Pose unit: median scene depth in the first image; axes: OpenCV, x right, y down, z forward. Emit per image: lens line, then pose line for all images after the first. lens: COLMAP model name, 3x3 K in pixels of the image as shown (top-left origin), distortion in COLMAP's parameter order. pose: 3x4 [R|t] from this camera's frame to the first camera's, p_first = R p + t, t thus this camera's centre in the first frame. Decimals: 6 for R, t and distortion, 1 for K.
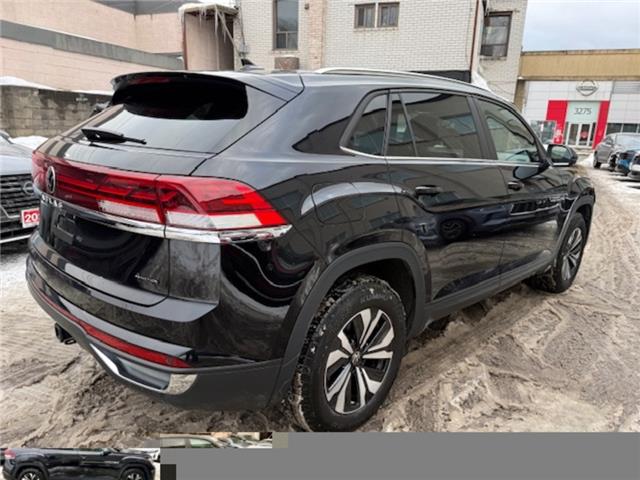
lens RADIAL K [[462.1, 0, 320.1], [0, 462.1, 231.3], [0, 0, 1]] dist [0.005916, 0.004333]
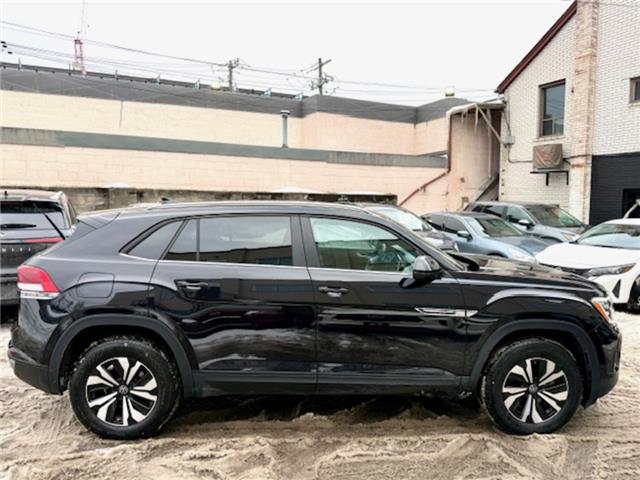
lens RADIAL K [[471.0, 0, 320.0], [0, 471.0, 240.0], [0, 0, 1]] dist [0.004075, -0.007589]
pose [[0.734780, 0.026754, -0.677778, 0.250008], [-0.135497, 0.984872, -0.108016, -0.020990], [0.664634, 0.171205, 0.727289, 0.033589]]
